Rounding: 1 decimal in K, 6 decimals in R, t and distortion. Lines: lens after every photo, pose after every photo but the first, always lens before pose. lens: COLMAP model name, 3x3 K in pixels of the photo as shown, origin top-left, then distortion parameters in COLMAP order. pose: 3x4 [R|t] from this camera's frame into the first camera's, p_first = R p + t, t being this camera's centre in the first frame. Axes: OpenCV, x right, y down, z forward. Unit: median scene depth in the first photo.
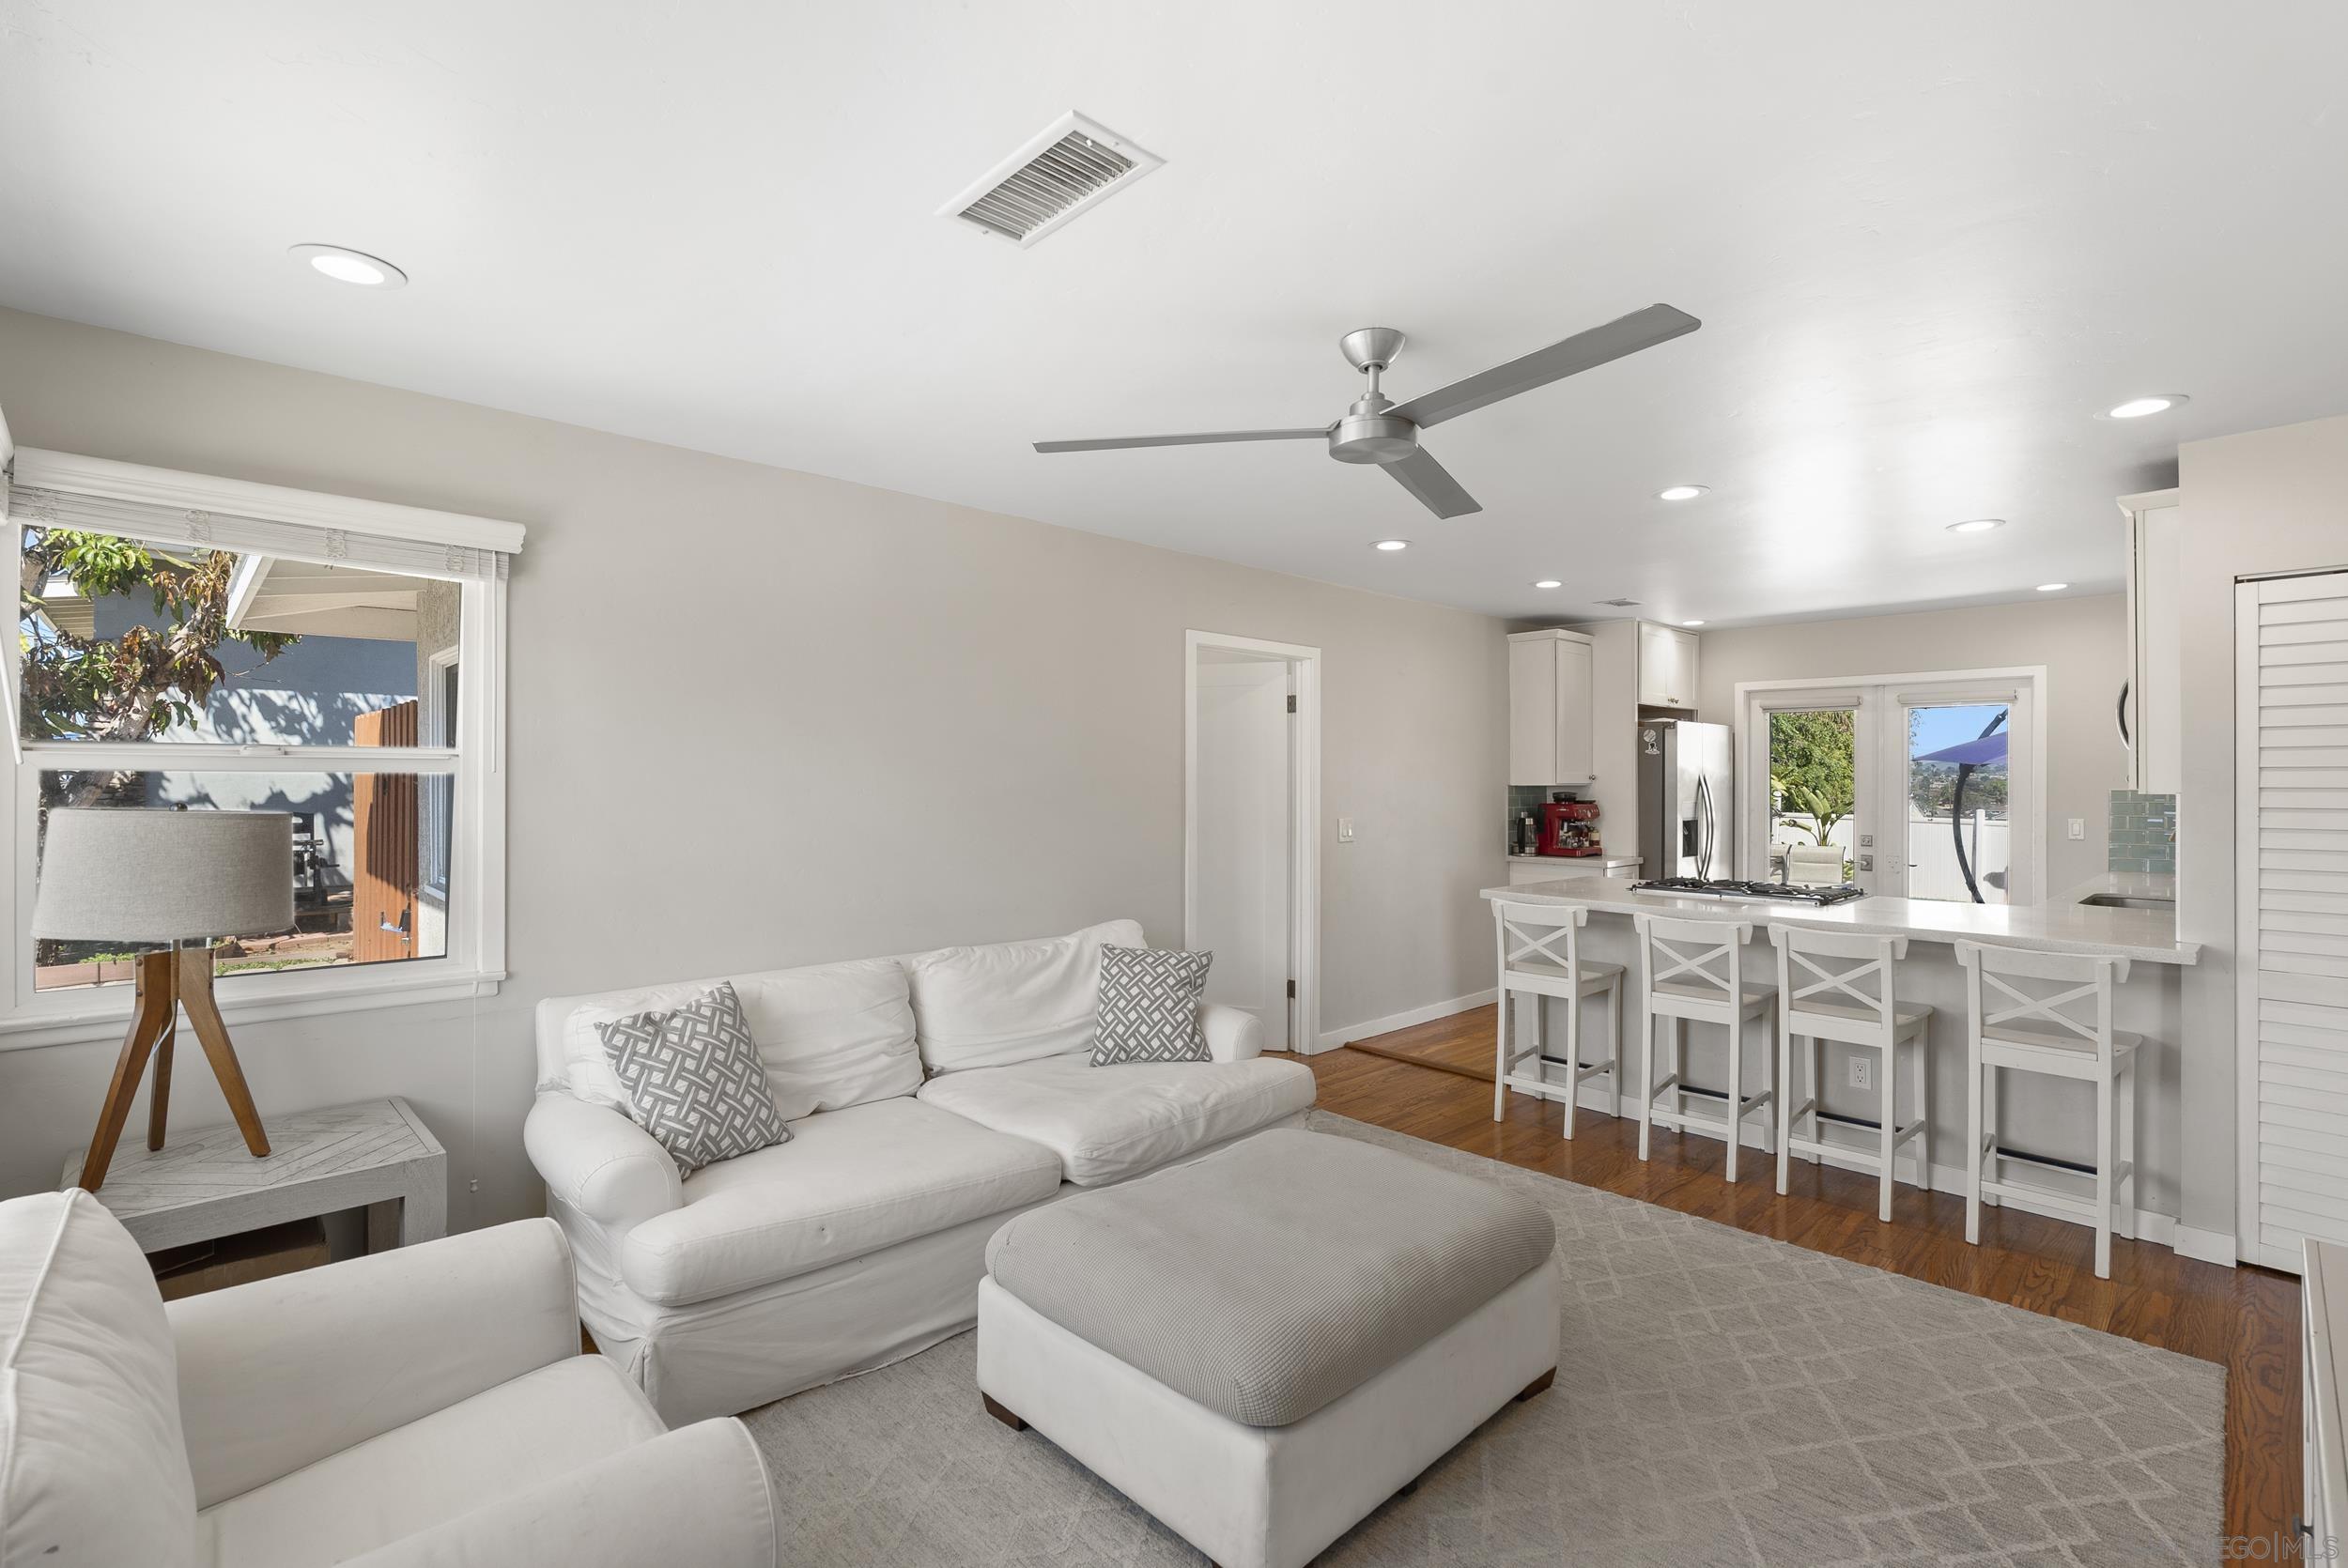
lens RADIAL K [[1075.8, 0, 1167.5], [0, 1075.8, 771.9], [0, 0, 1]] dist [-0.000791, 0.000125]
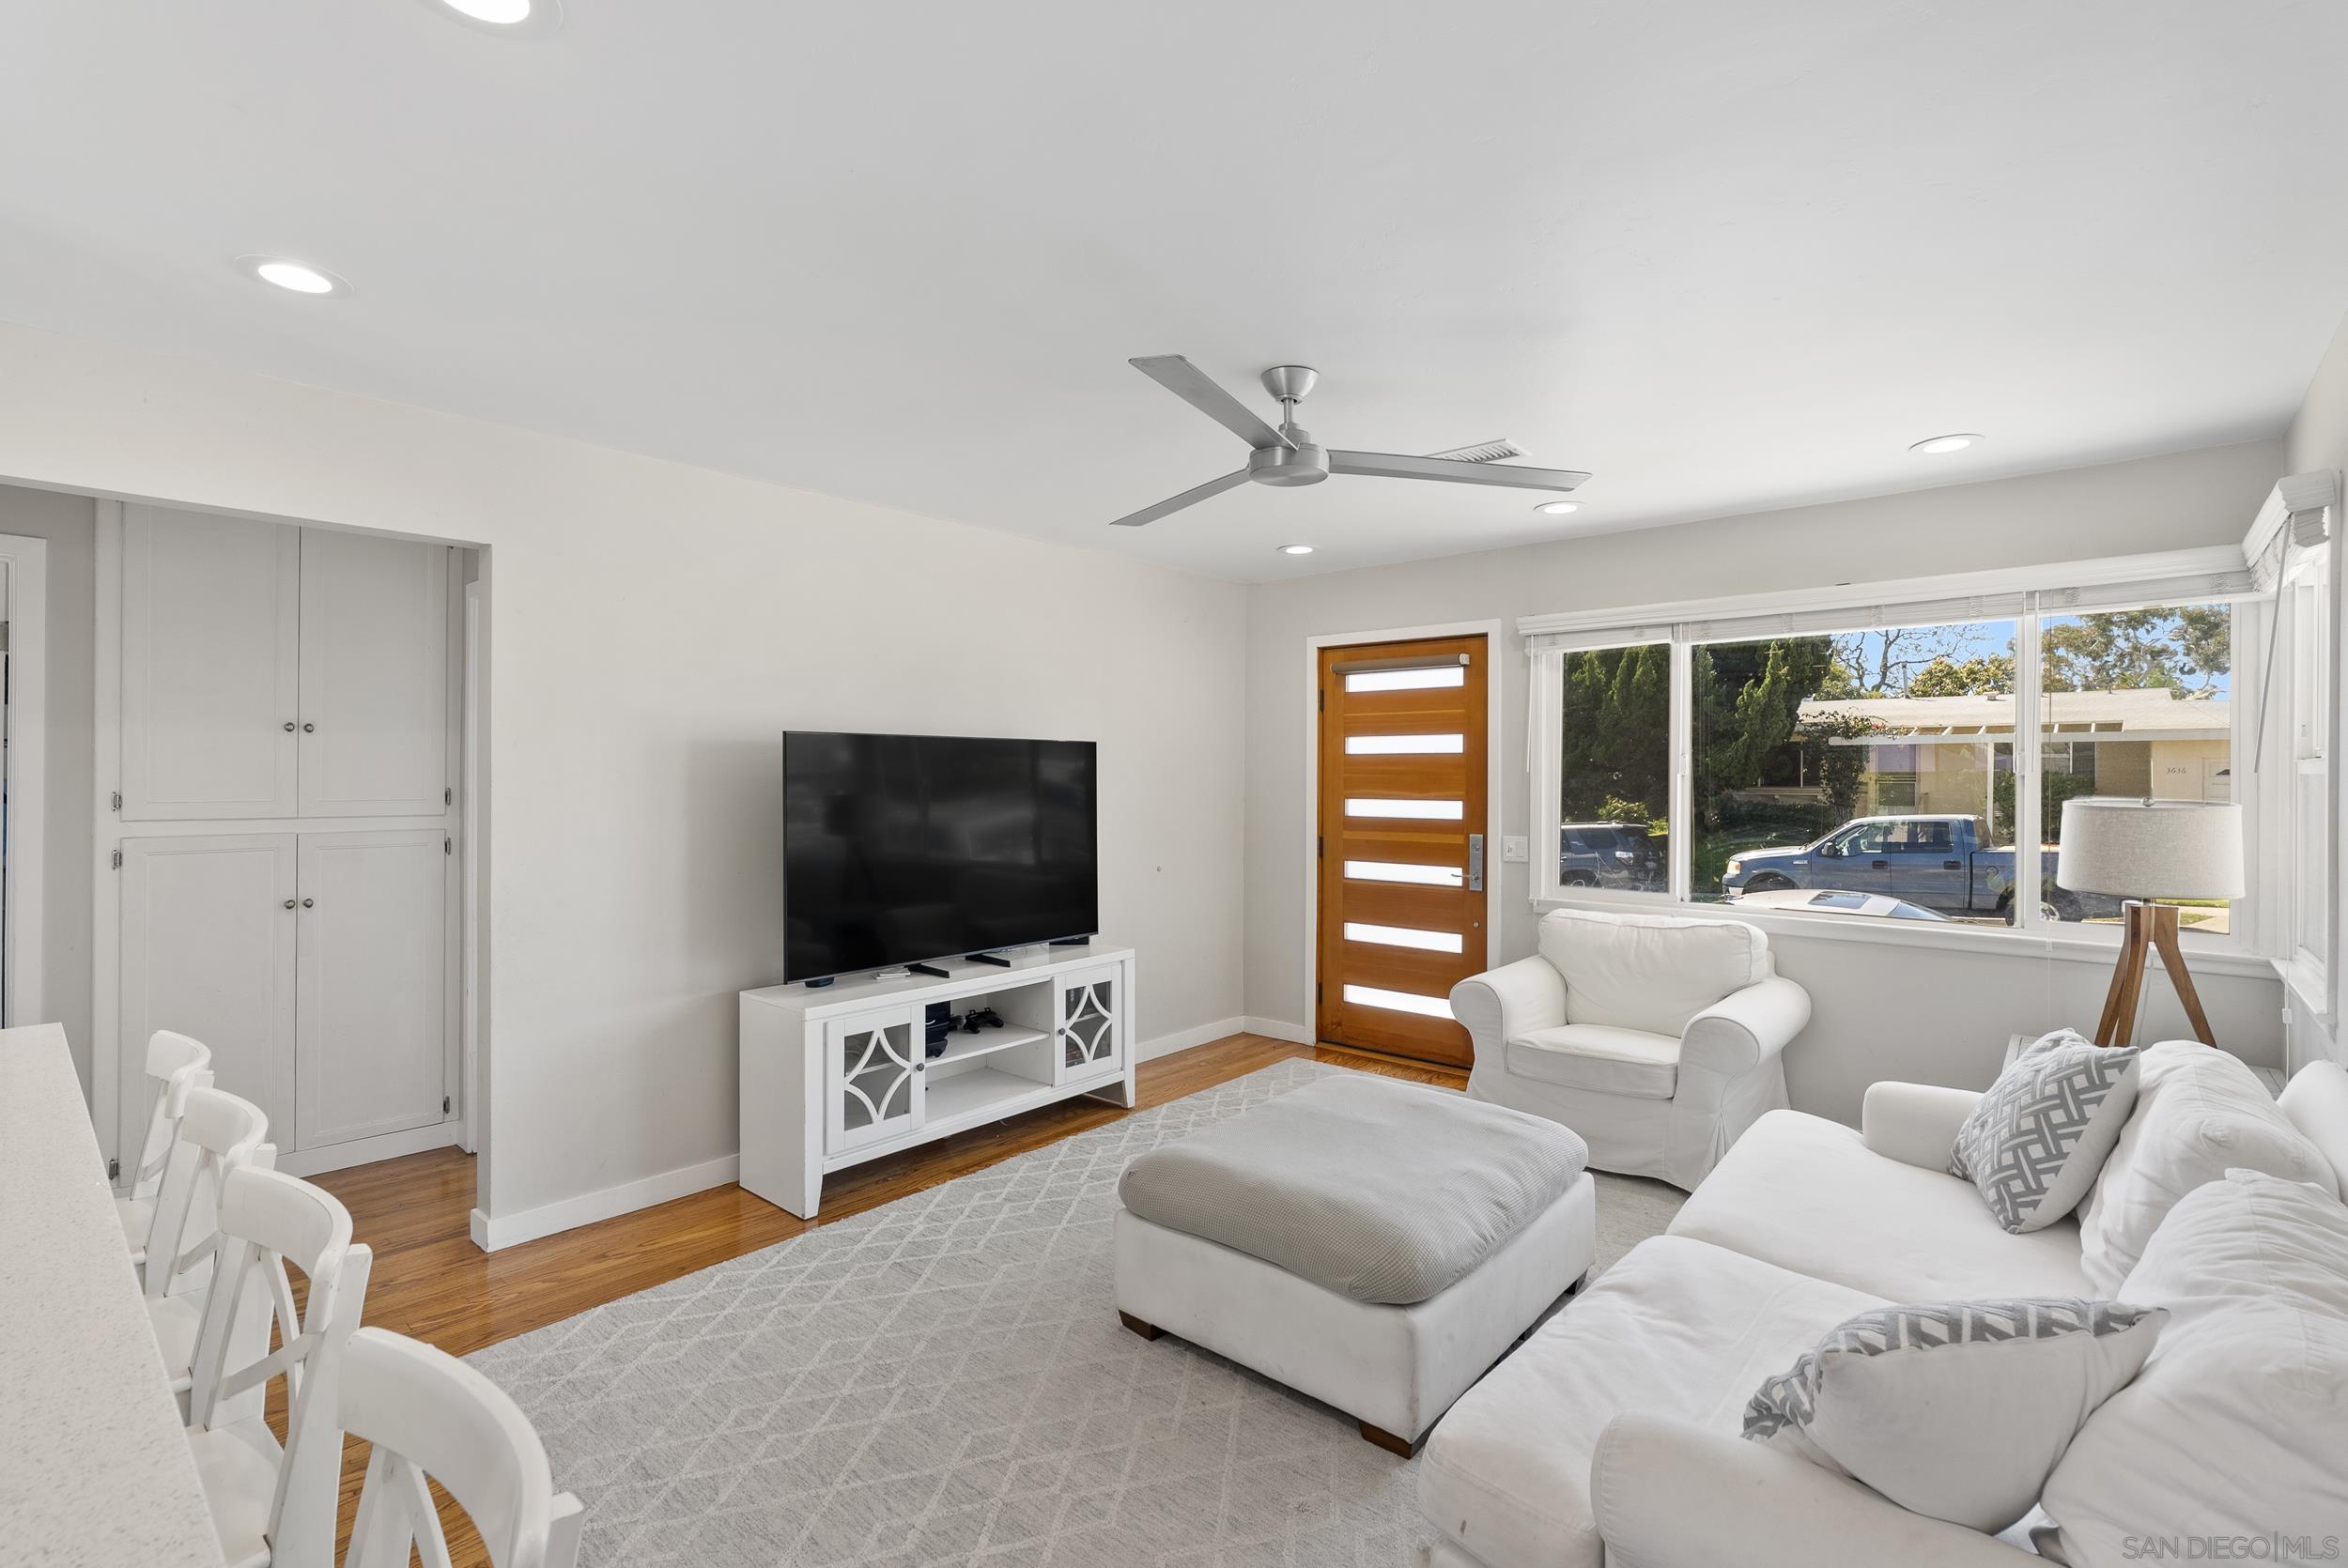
lens RADIAL K [[1067.5, 0, 1174.0], [0, 1067.5, 784.0], [0, 0, 1]] dist [-0.002050, -0.000125]
pose [[-0.995753, -0.006238, -0.091849, 0.303625], [-0.005852, 0.999973, -0.004468, 0.017801], [0.091874, -0.003912, -0.995763, 1.565450]]
